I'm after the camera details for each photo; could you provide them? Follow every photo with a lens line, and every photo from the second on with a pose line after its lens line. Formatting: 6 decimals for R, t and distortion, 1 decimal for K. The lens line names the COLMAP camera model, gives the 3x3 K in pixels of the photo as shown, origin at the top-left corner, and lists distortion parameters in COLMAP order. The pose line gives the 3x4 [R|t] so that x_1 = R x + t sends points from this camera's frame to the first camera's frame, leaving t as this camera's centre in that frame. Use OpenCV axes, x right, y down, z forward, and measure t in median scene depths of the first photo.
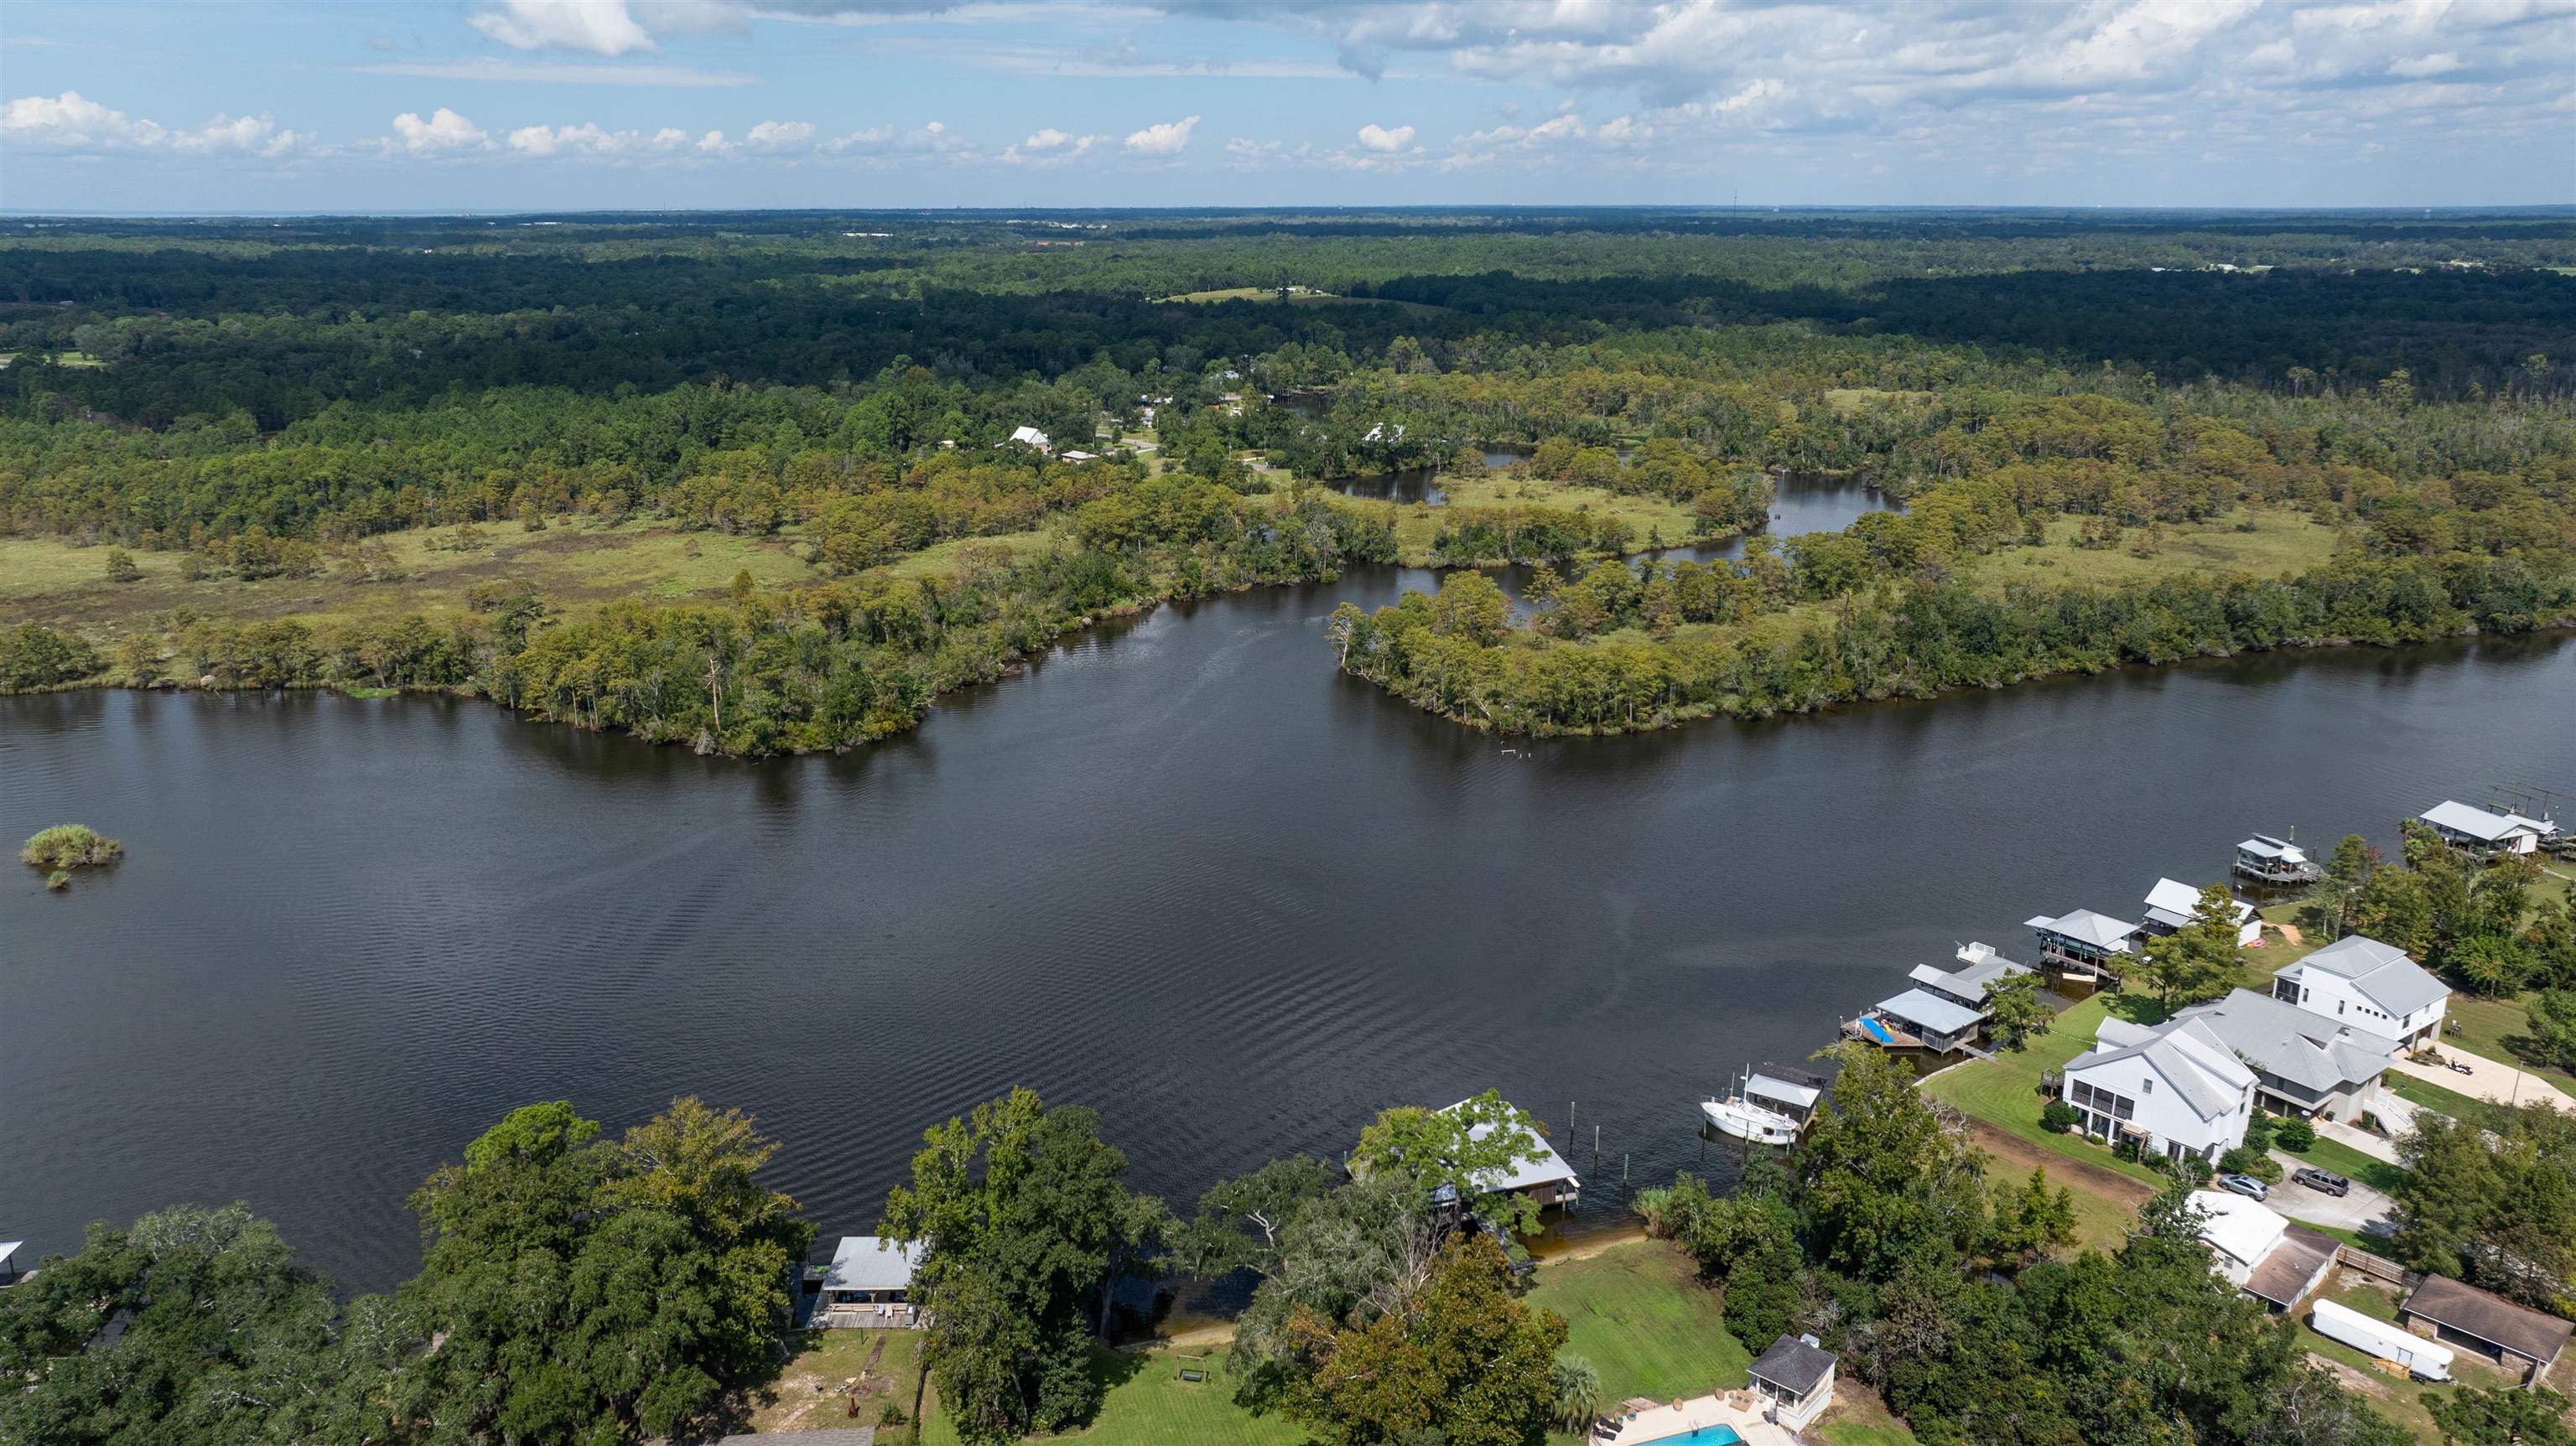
lens RADIAL K [[1850.4, 0, 1288.0], [0, 1850.4, 723.0], [0, 0, 1]] dist [-0.082677, 0.108296]
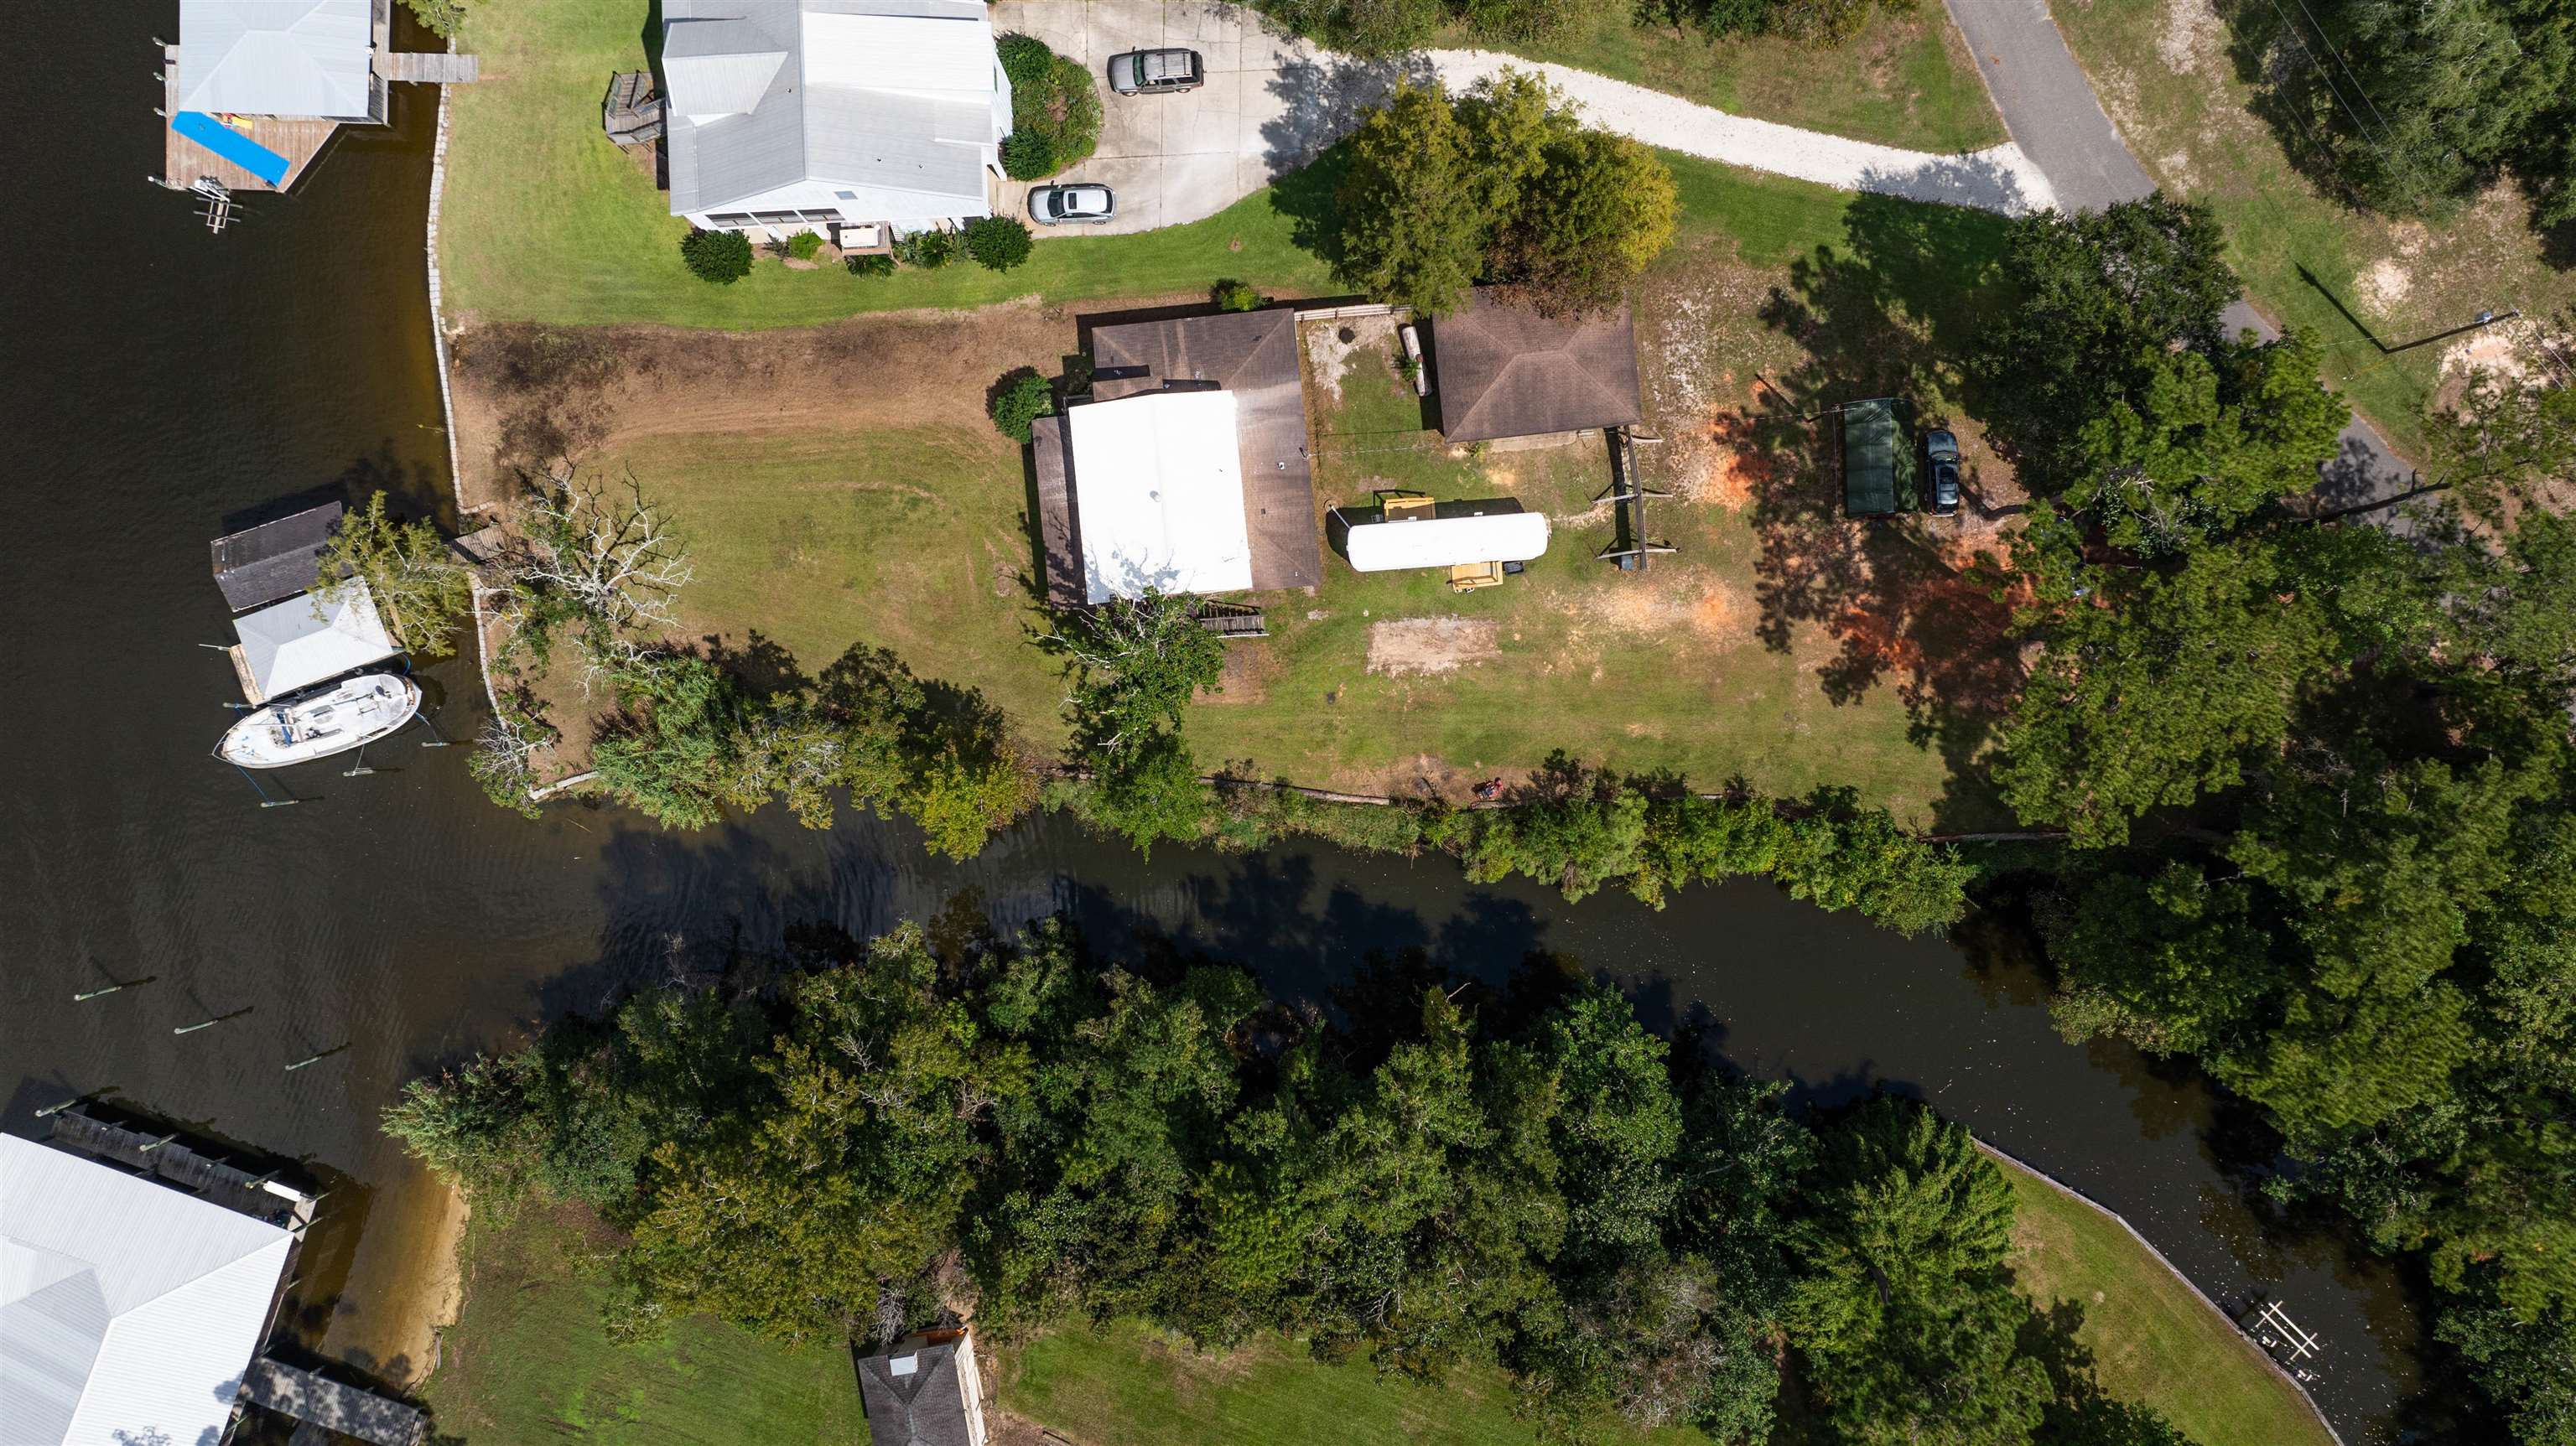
lens RADIAL K [[1811.1, 0, 1288.0], [0, 1811.1, 723.0], [0, 0, 1]] dist [-0.026834, 0.041918]
pose [[0.621231, -0.783543, -0.011510, 0.307360], [0.225799, 0.164920, 0.960113, -0.143825], [-0.750391, -0.599050, 0.279377, 0.487749]]
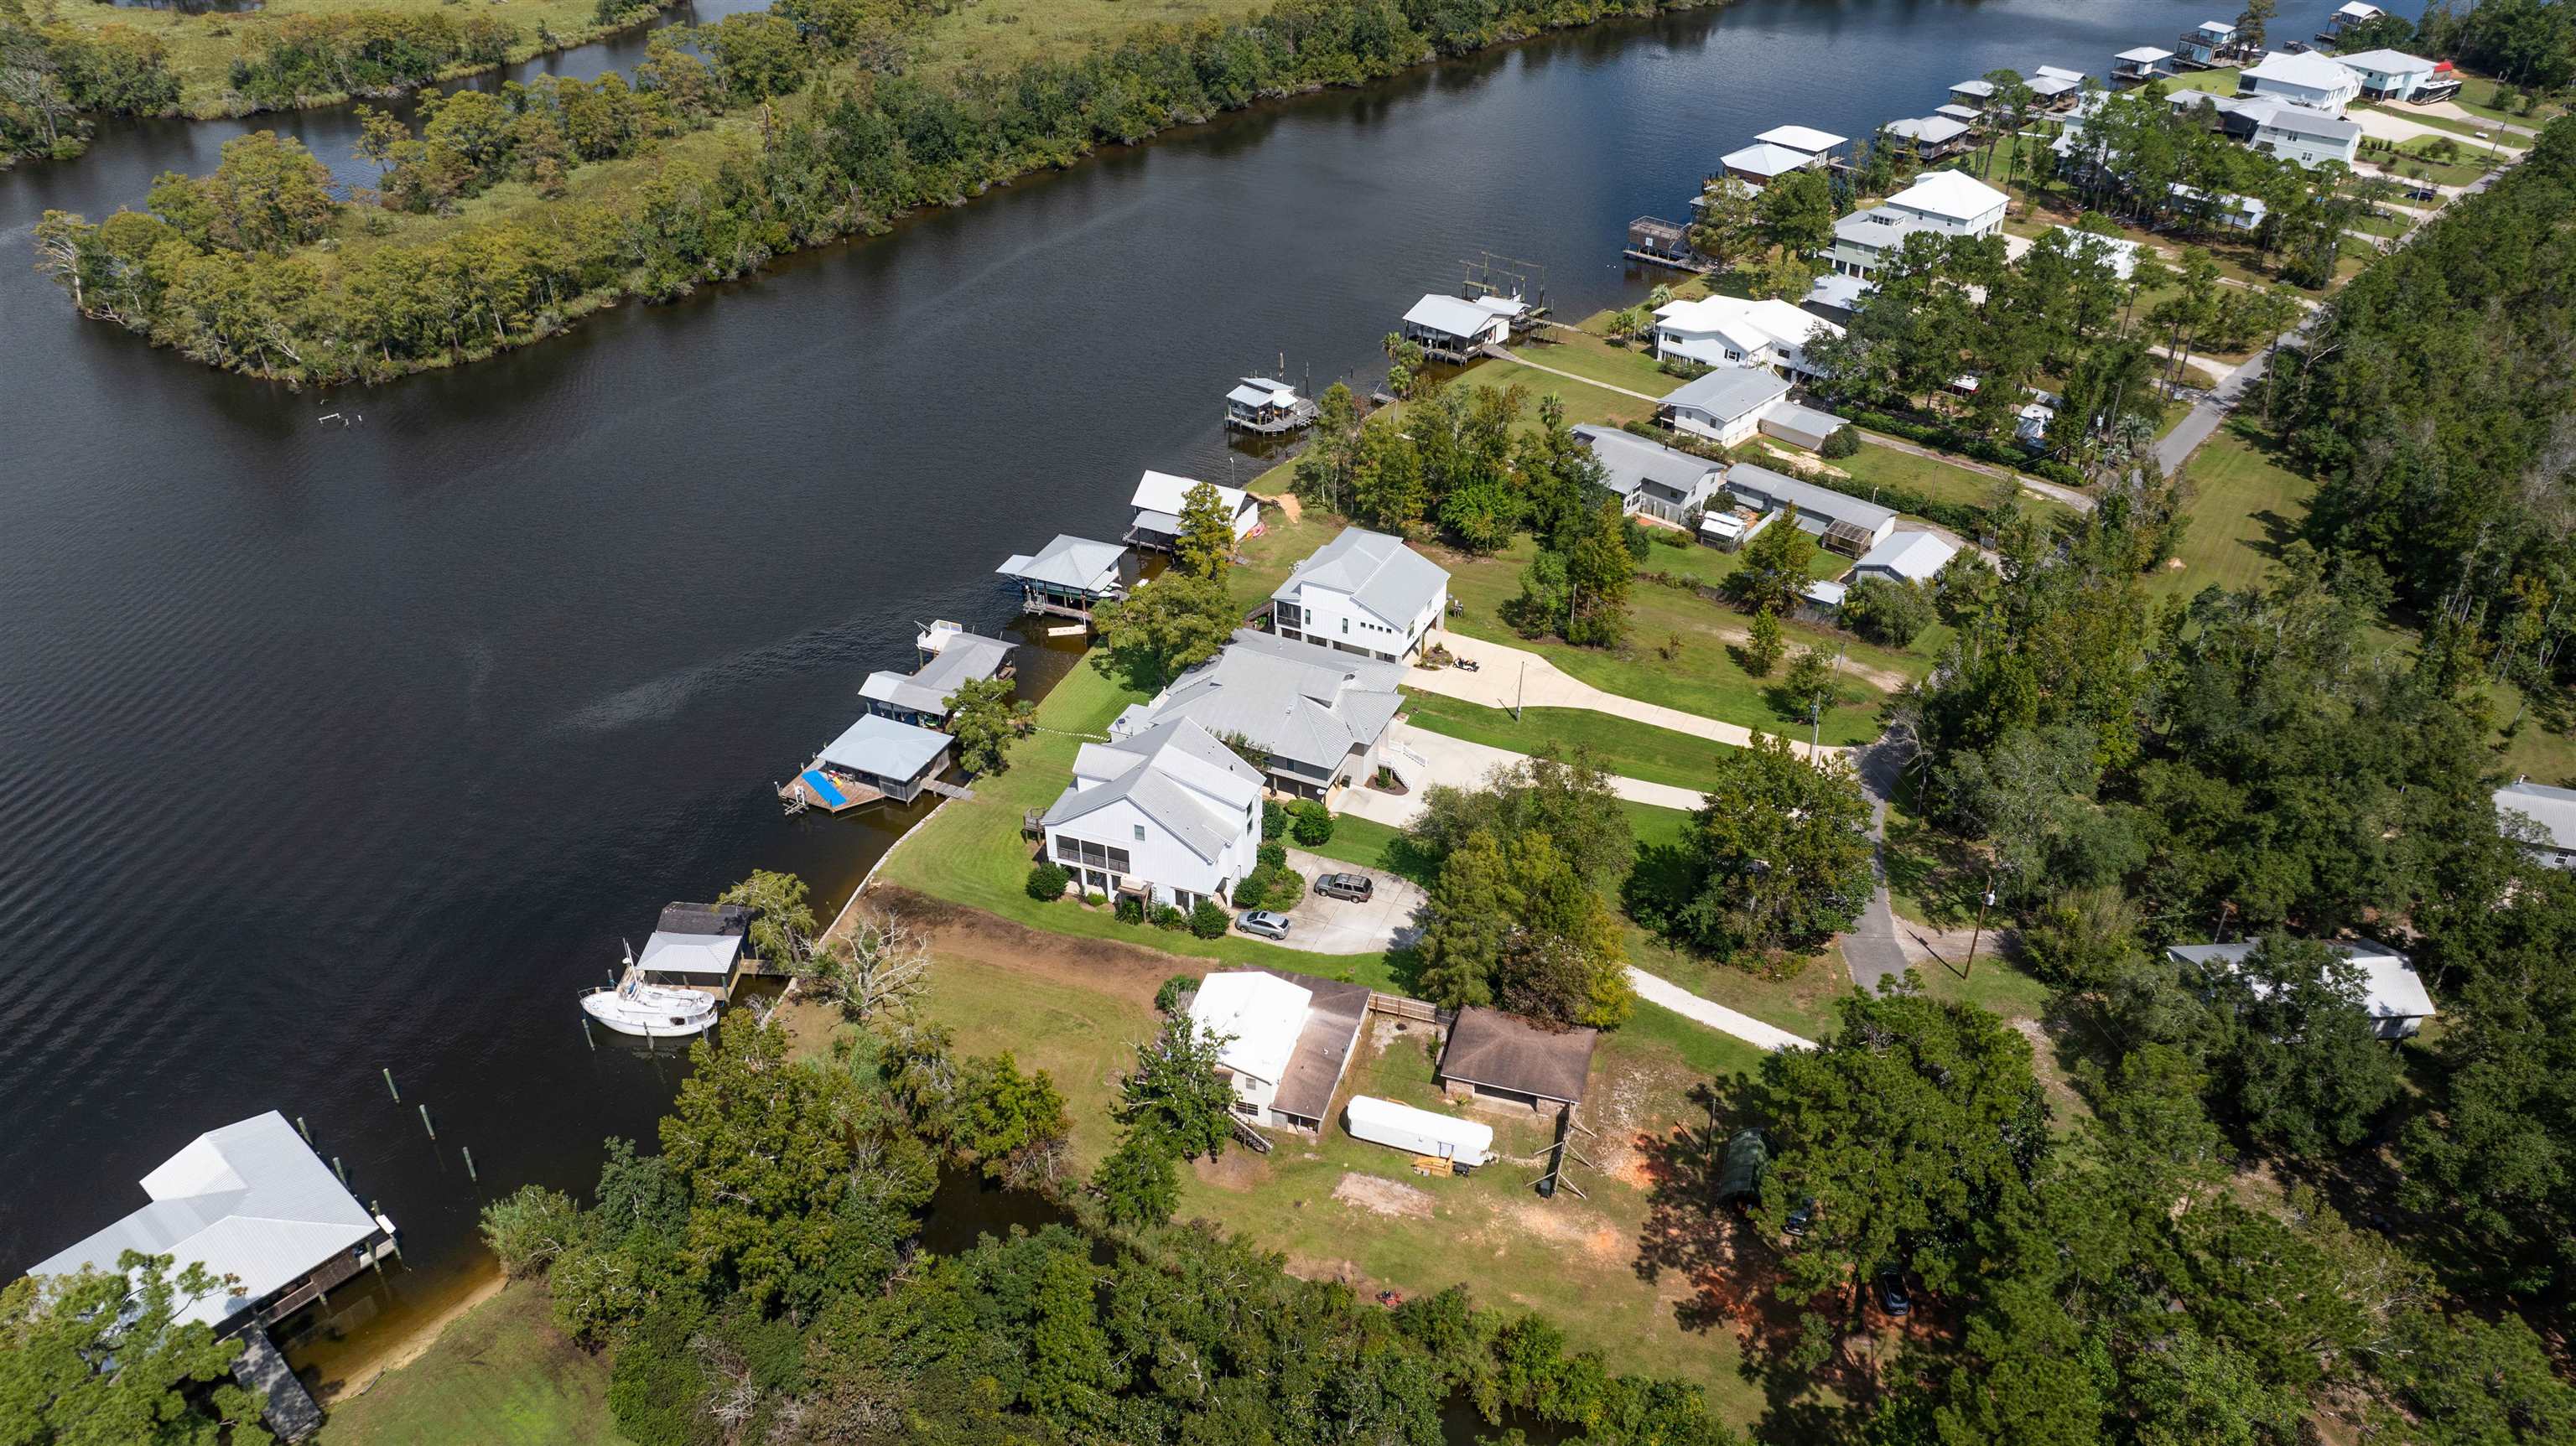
lens RADIAL K [[1811.1, 0, 1288.0], [0, 1811.1, 723.0], [0, 0, 1]] dist [-0.026834, 0.041918]
pose [[0.872289, -0.269647, 0.407925, 0.153426], [0.135756, 0.934965, 0.327737, -0.065792], [-0.469769, -0.230503, 0.852165, 0.217339]]
